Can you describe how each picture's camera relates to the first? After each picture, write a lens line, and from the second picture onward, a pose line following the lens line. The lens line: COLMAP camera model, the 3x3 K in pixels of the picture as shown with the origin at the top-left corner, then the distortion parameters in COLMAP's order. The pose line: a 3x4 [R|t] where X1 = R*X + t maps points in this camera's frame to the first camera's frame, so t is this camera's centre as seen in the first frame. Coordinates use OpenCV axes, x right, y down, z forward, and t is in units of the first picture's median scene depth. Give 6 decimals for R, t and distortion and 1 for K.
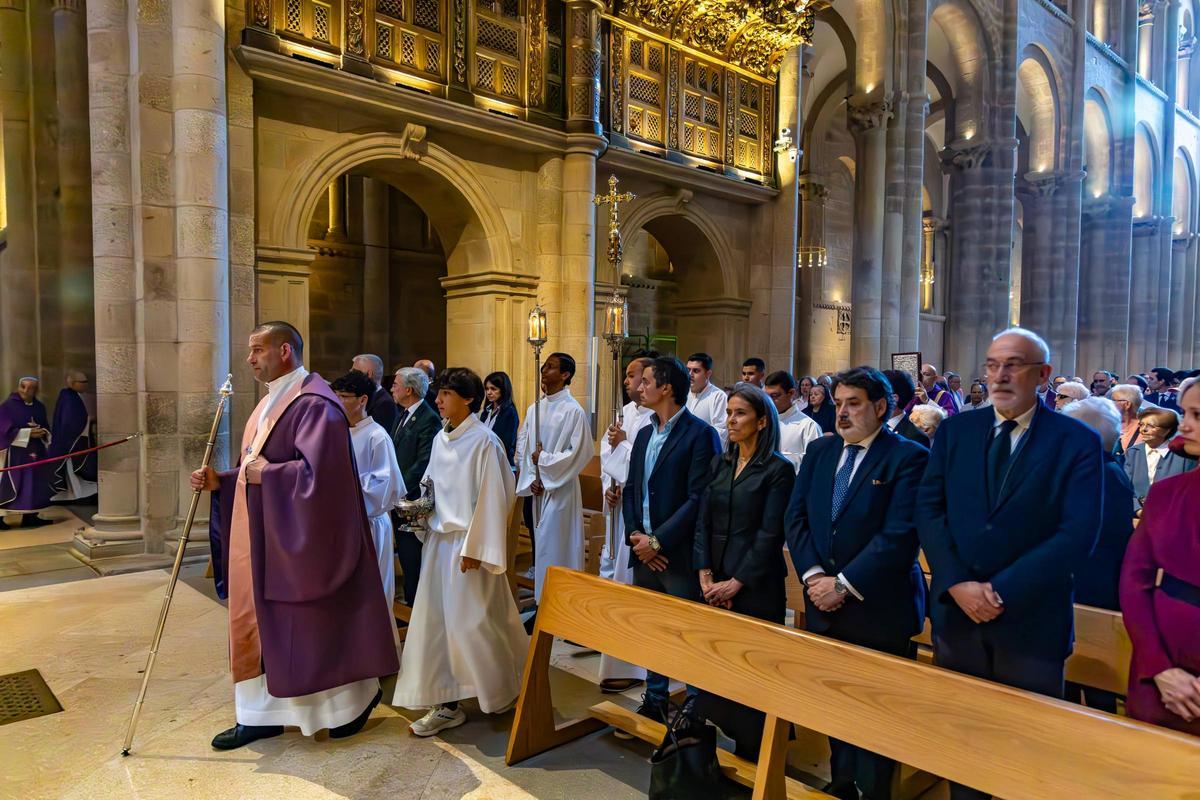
lens RADIAL K [[807.6, 0, 595.9], [0, 807.6, 408.8], [0, 0, 1]] dist [0.000941, 0.005807]
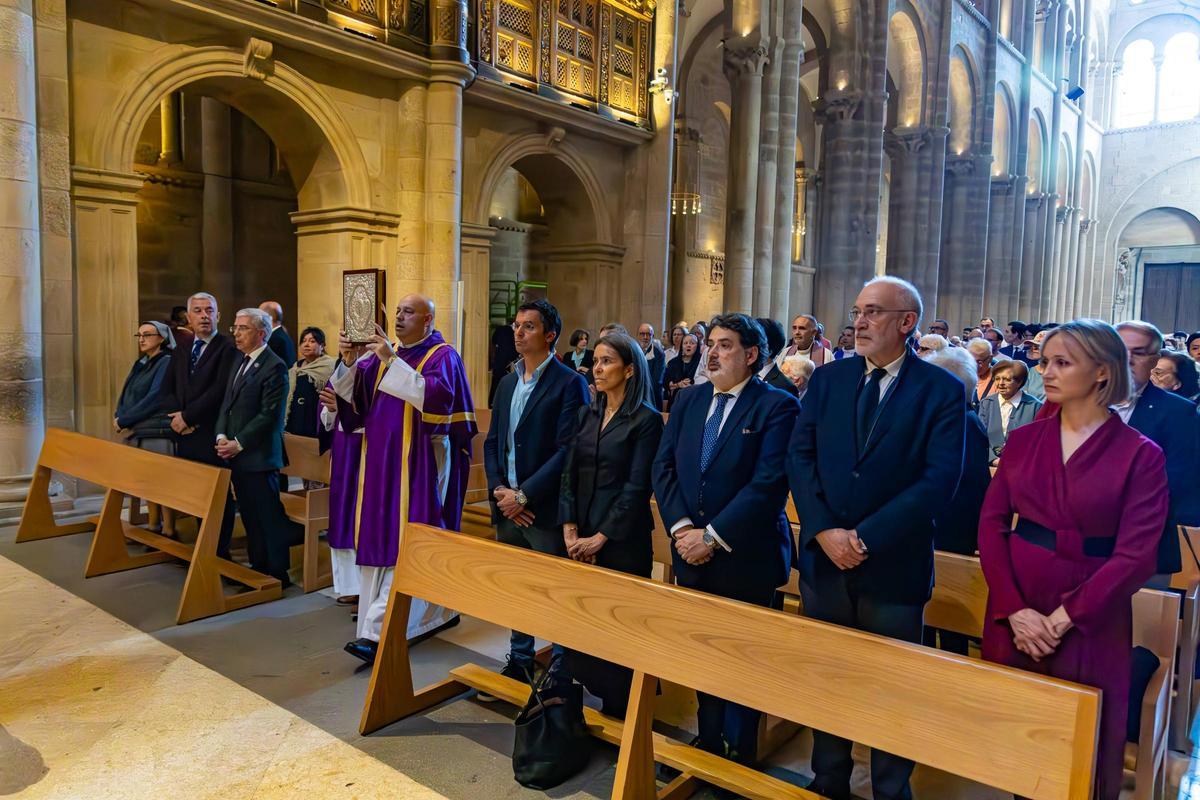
lens RADIAL K [[841.4, 0, 577.1], [0, 841.4, 388.6], [0, 0, 1]] dist [0.007633, -0.000871]
pose [[0.990926, 0.003667, 0.134356, 0.001582], [-0.008386, 0.999367, 0.034573, 0.001332], [-0.134144, -0.035386, 0.990330, 0.004595]]
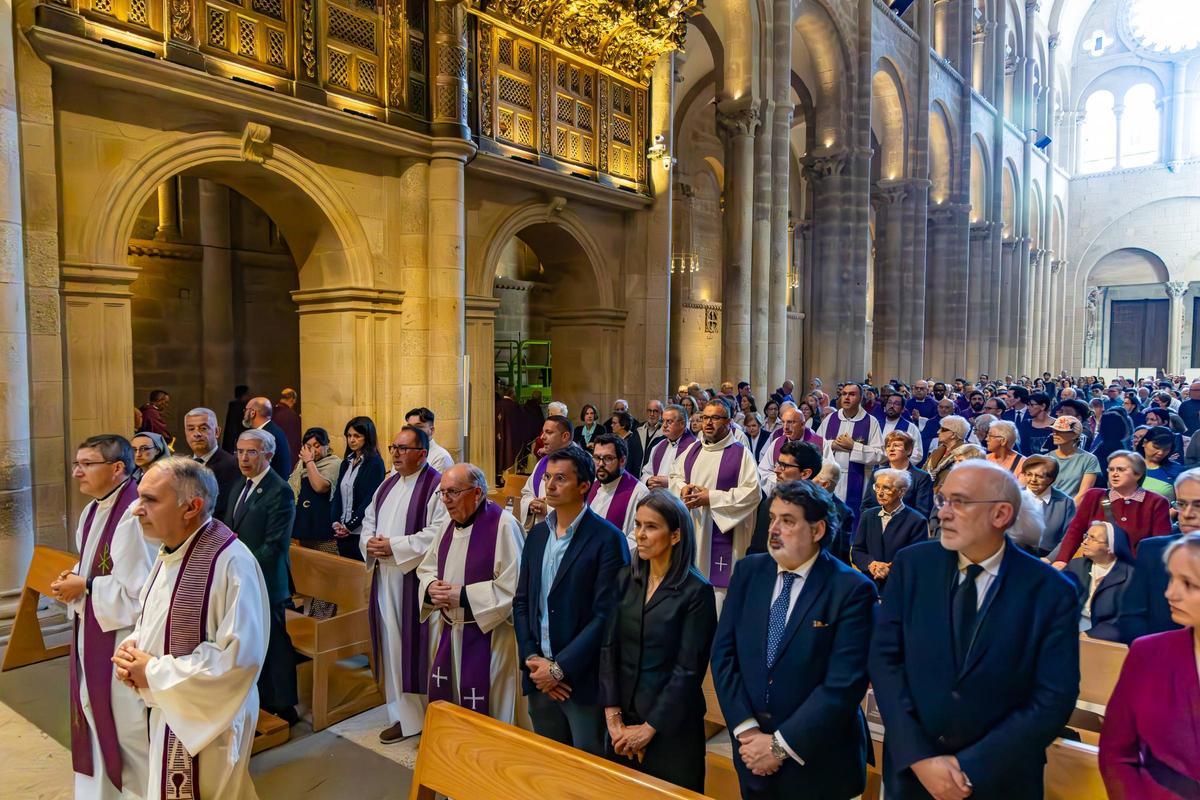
lens RADIAL K [[807.6, 0, 597.7], [0, 807.6, 404.5], [0, 0, 1]] dist [0.000941, 0.005807]
pose [[0.986022, -0.016824, 0.165766, -0.006365], [0.014433, 0.999774, 0.015618, -0.040367], [-0.165992, -0.013007, 0.986041, 0.046900]]
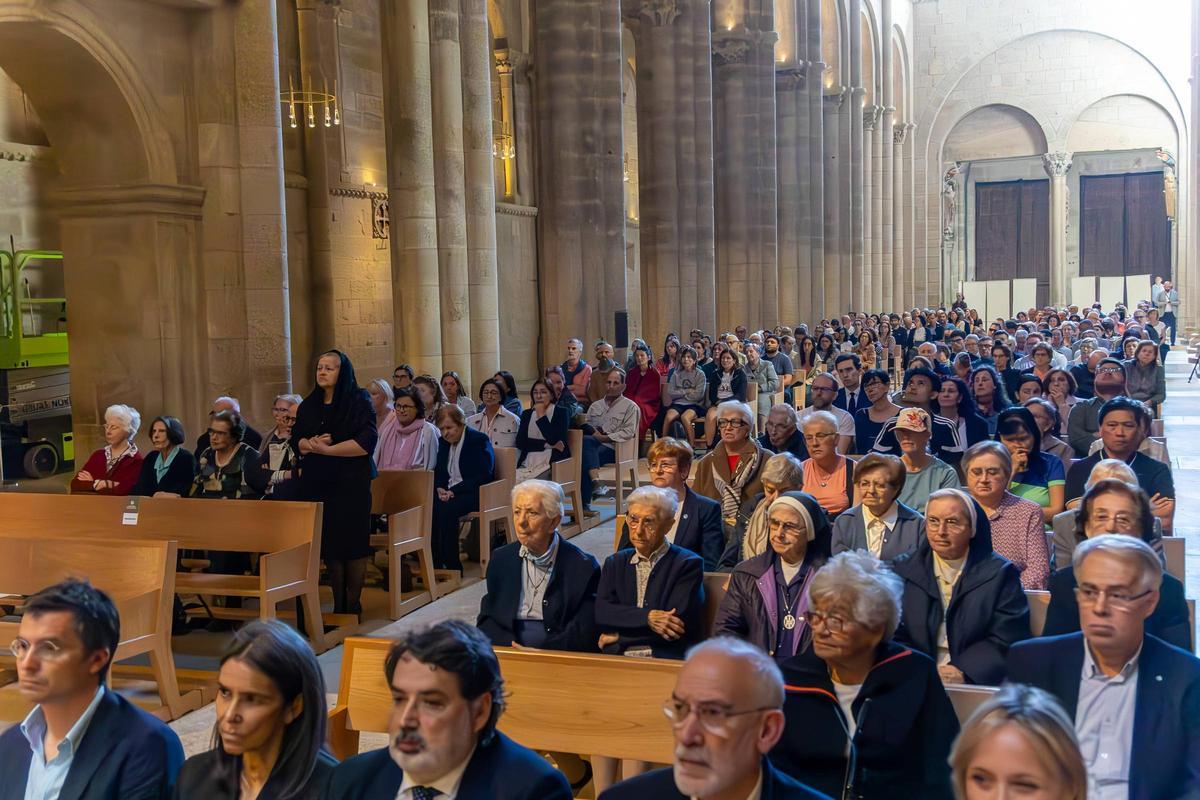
lens RADIAL K [[1299.6, 0, 595.9], [0, 1299.6, 395.7], [0, 0, 1]] dist [0.084846, 0.000000]
pose [[0.901413, -0.071265, 0.427054, 0.047240], [0.056849, 0.997303, 0.046431, -0.022880], [-0.429211, -0.017576, 0.903033, 0.089780]]
